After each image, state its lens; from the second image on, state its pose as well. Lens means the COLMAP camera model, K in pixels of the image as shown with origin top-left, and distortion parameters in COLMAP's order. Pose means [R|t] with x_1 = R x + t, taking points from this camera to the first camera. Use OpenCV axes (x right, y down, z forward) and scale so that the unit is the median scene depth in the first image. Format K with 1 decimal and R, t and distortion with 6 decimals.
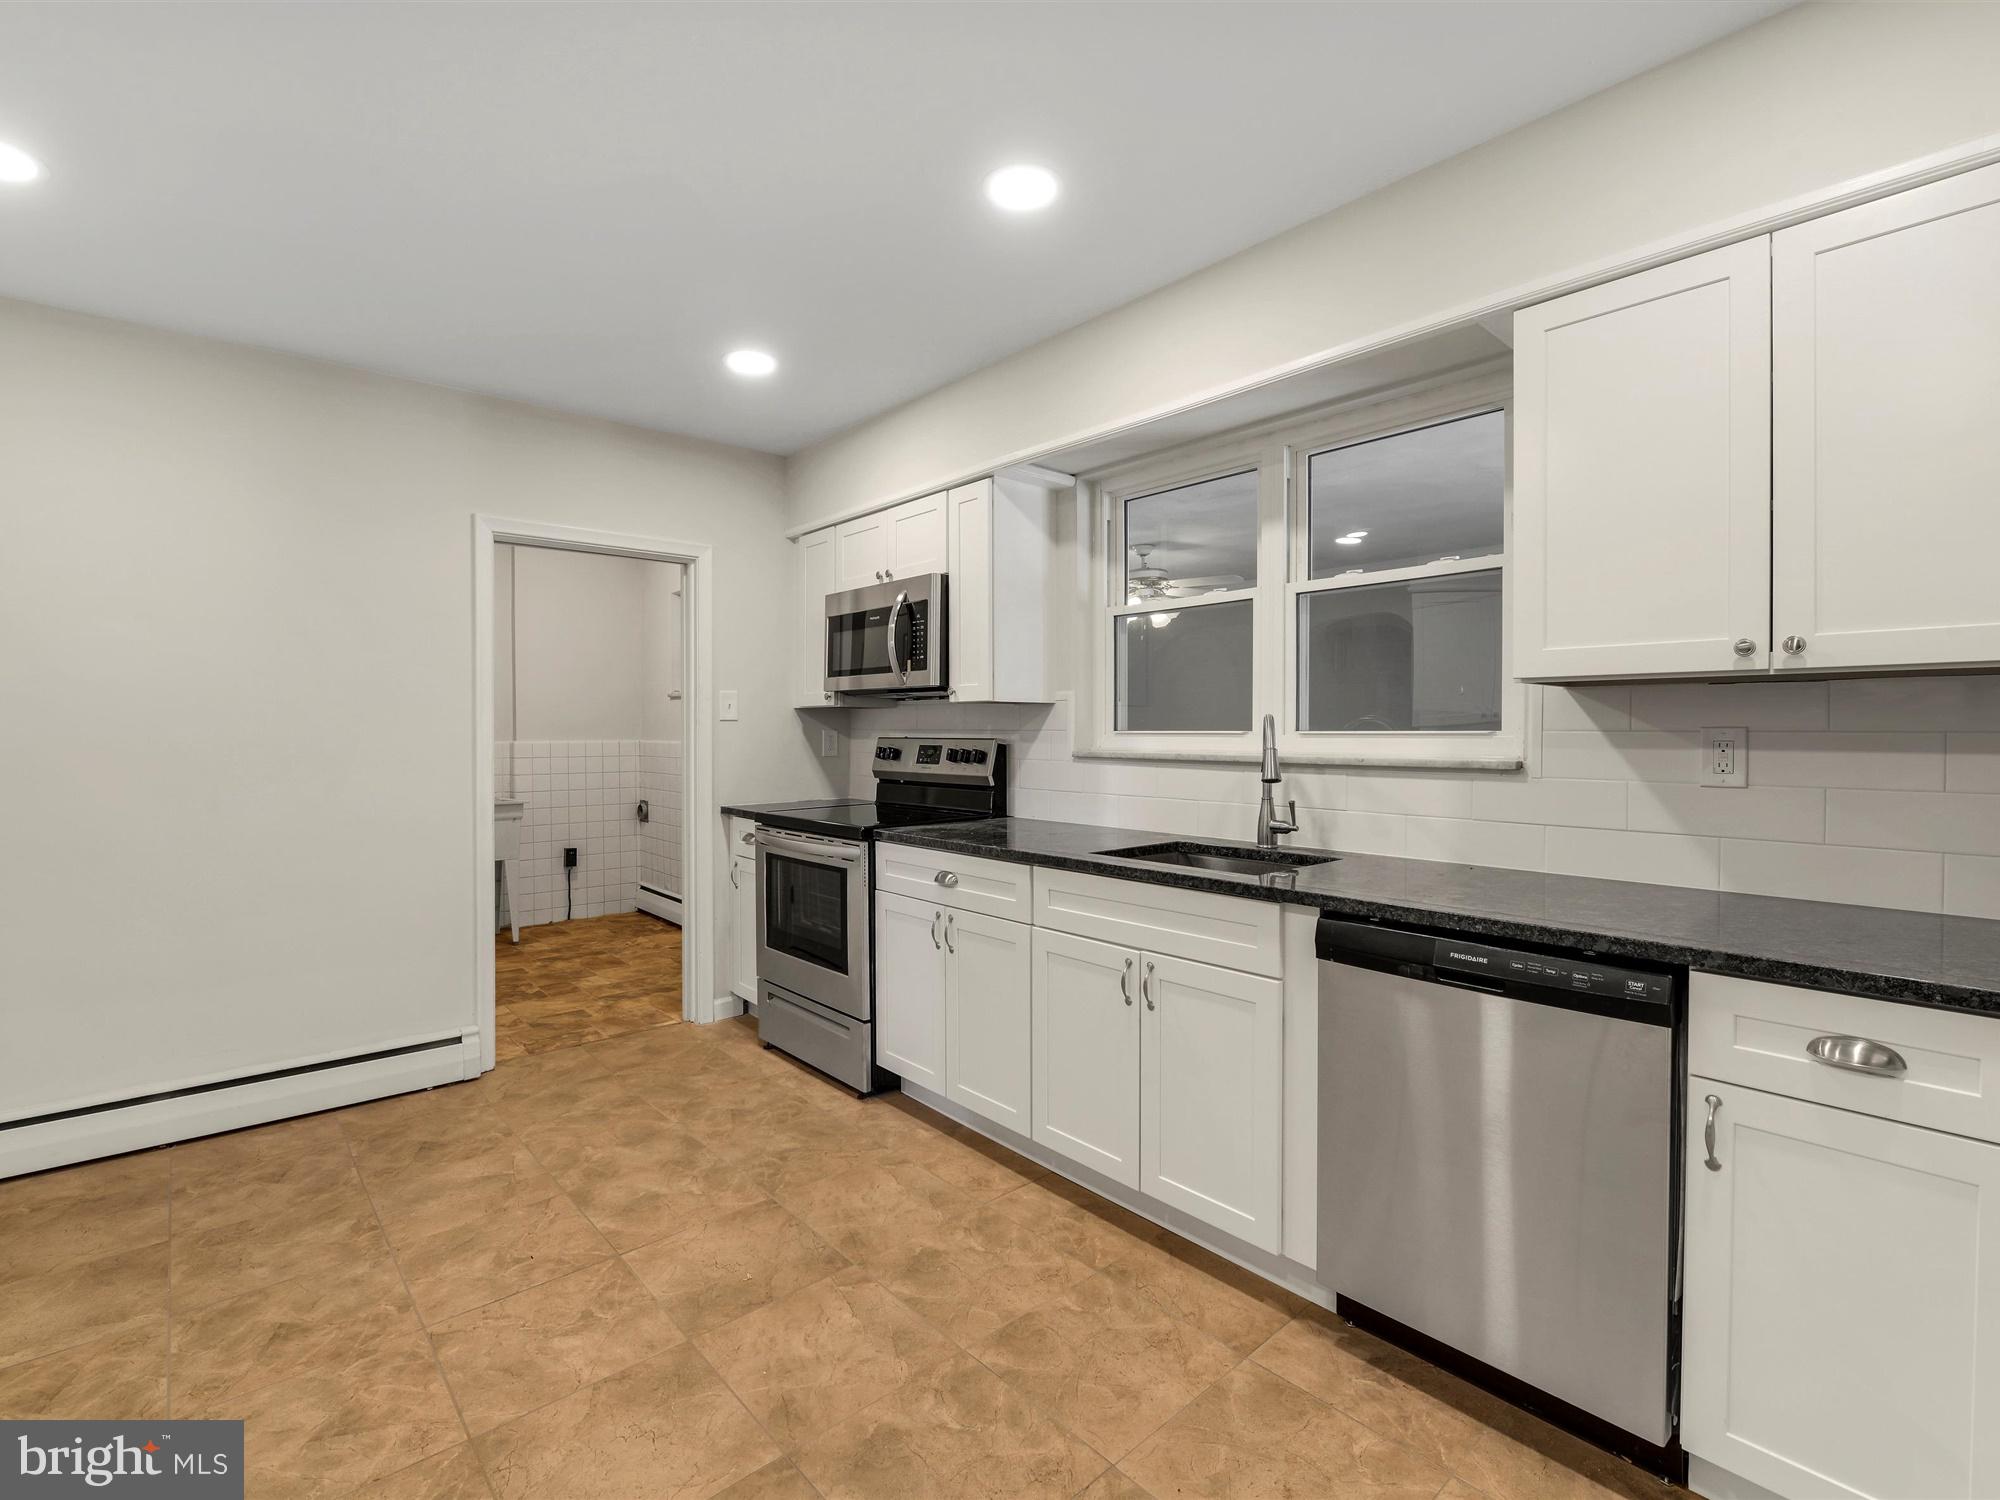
lens RADIAL K [[919.7, 0, 1001.0], [0, 919.7, 750.4], [0, 0, 1]] dist [-0.002928, -0.000176]
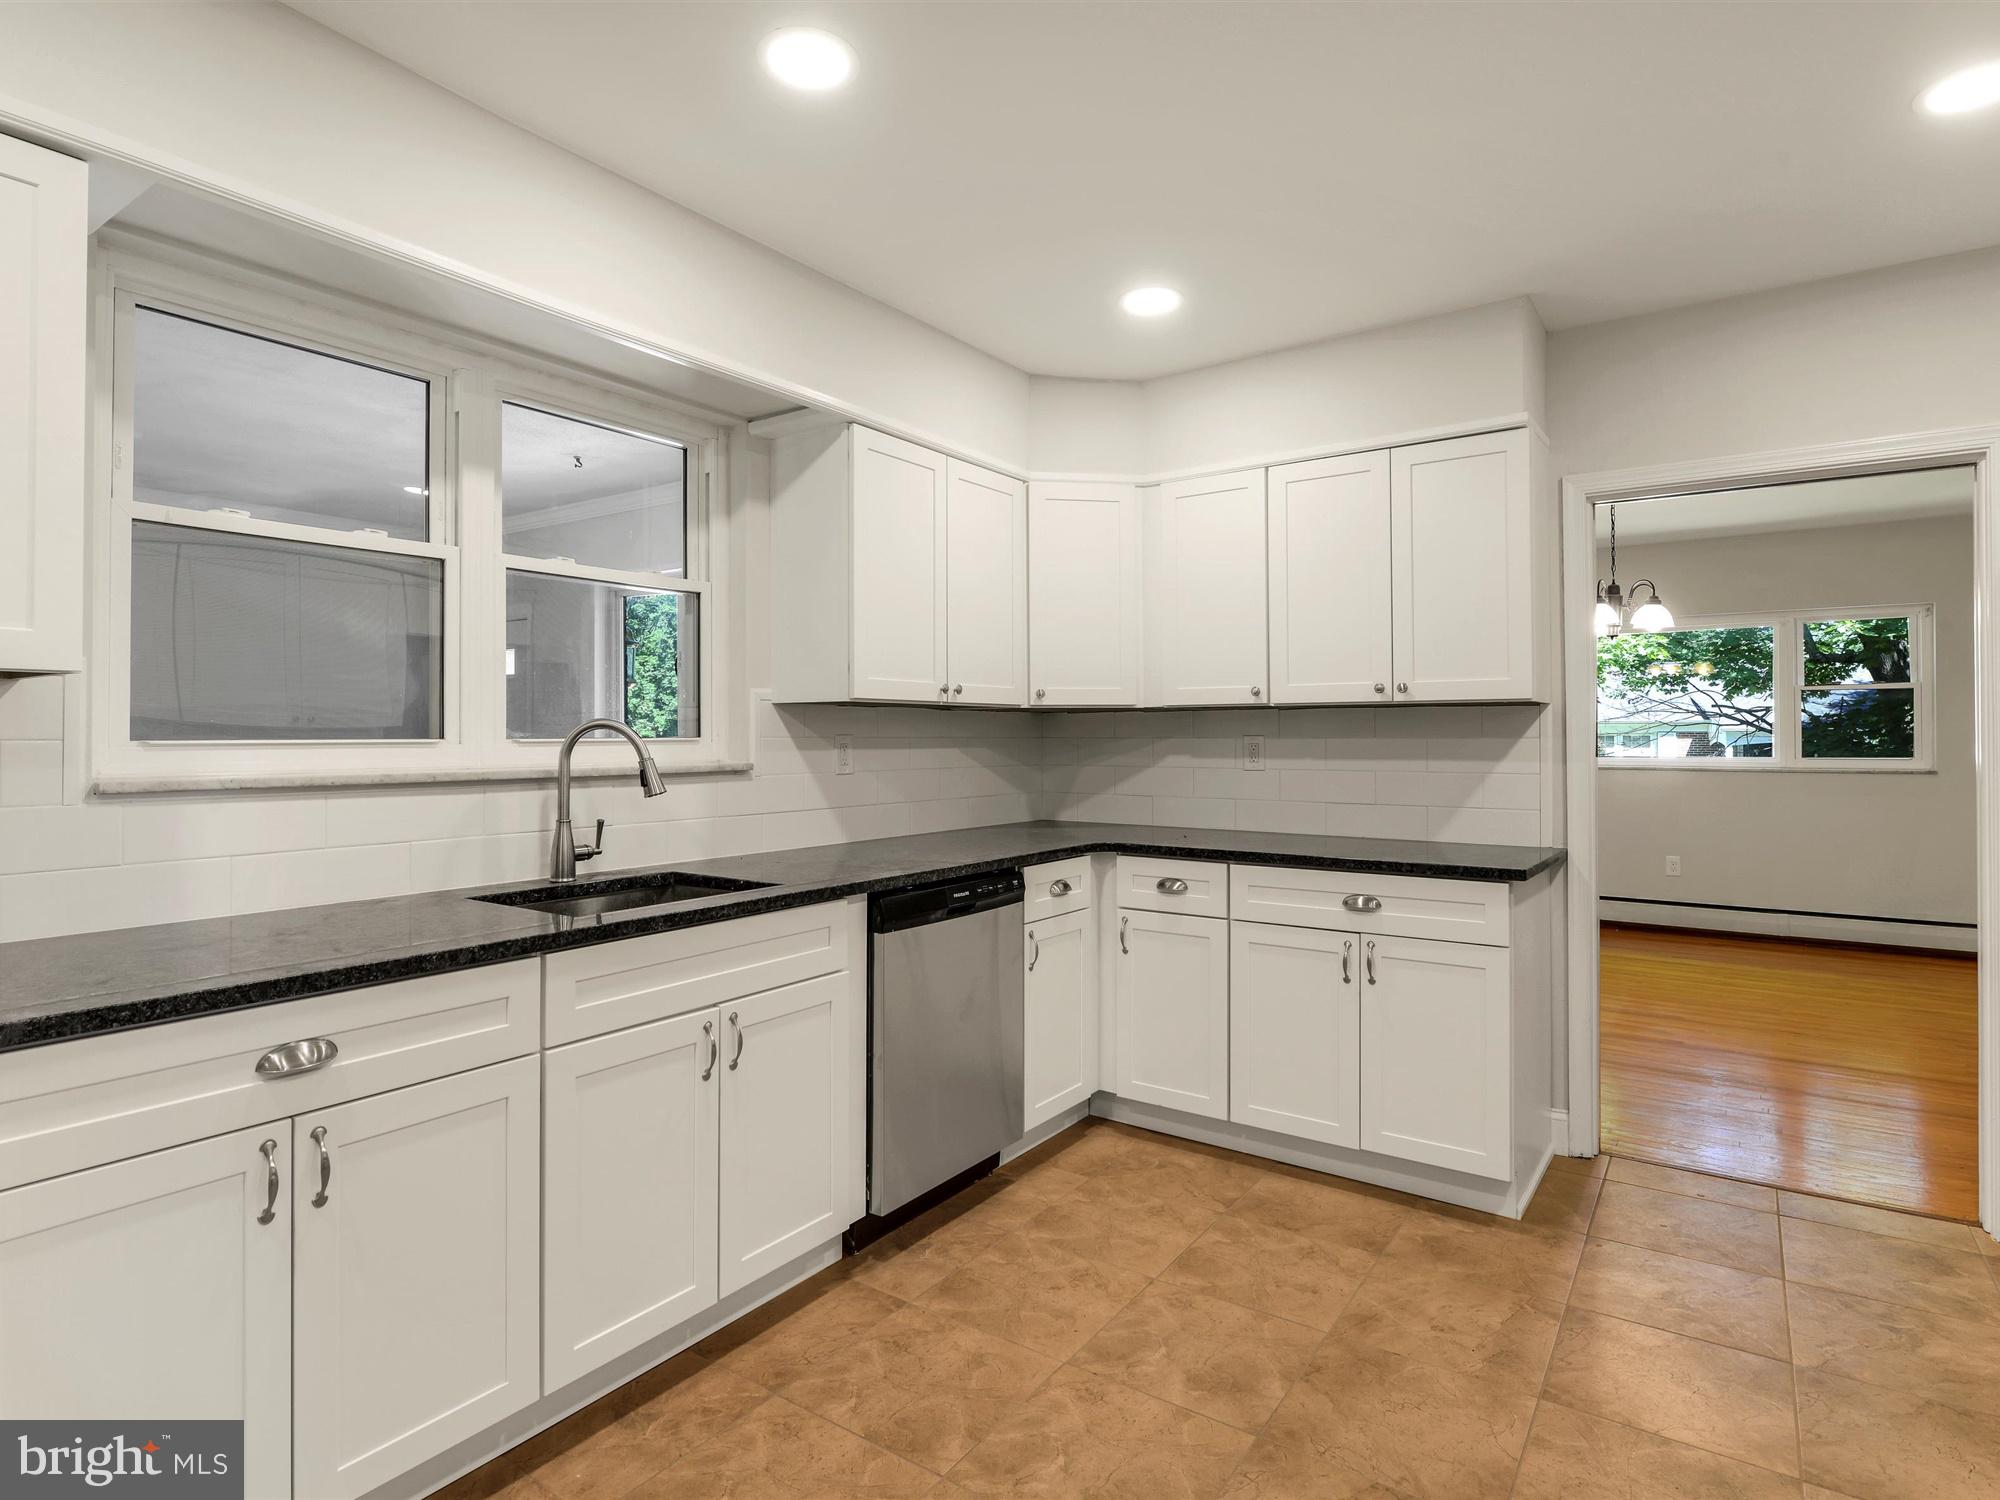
lens RADIAL K [[1070.8, 0, 1003.1], [0, 1070.8, 733.9], [0, 0, 1]] dist [0.000239, -0.000227]
pose [[-0.228676, 0.001121, 0.973502, -0.921558], [0.023166, 0.999722, 0.004291, -0.025578], [-0.973227, 0.023534, -0.228639, 1.058184]]
